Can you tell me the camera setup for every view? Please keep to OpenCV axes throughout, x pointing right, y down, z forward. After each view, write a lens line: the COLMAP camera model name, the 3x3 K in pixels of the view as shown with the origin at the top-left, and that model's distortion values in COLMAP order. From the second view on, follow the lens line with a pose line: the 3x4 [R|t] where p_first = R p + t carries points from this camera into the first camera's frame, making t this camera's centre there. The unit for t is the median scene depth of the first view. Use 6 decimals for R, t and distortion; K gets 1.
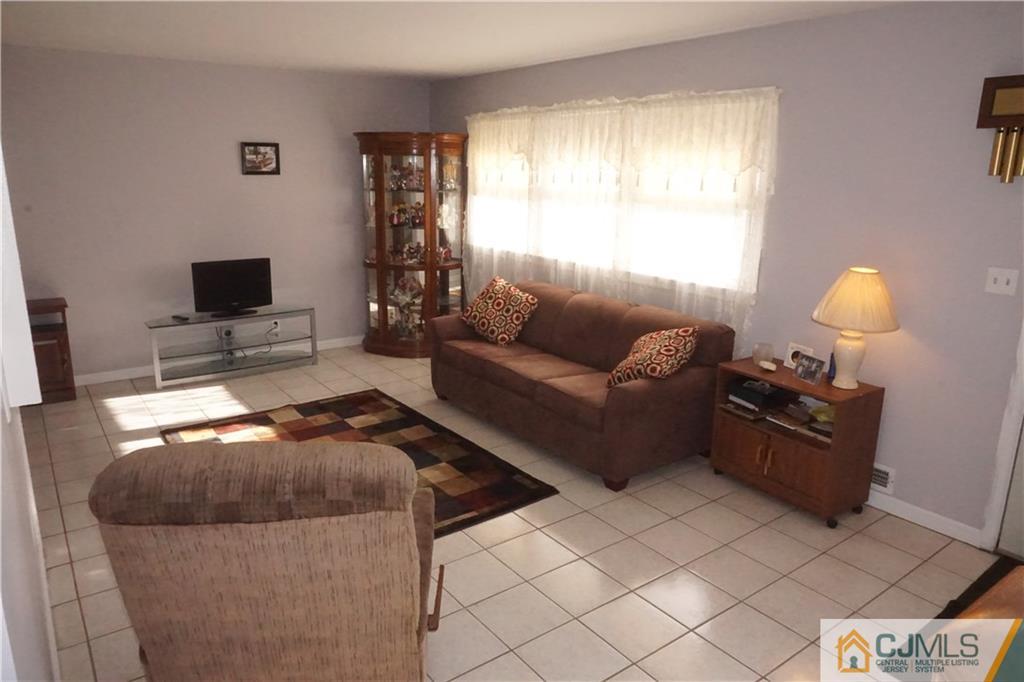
lens RADIAL K [[684.7, 0, 515.7], [0, 684.7, 340.2], [0, 0, 1]] dist [-0.046402, 0.022549]
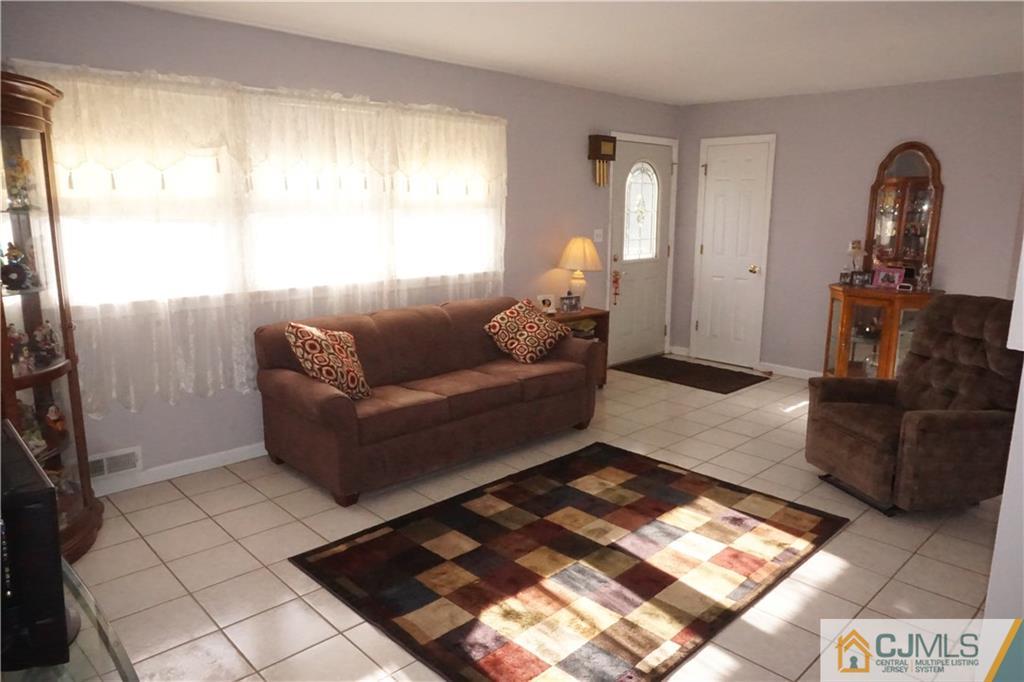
lens RADIAL K [[684.7, 0, 516.6], [0, 684.7, 341.0], [0, 0, 1]] dist [-0.046402, 0.022549]
pose [[-0.122587, -0.216593, 0.968535, -0.891174], [0.225431, 0.944310, 0.239708, -0.230110], [-0.966516, 0.247723, -0.066933, 0.996546]]
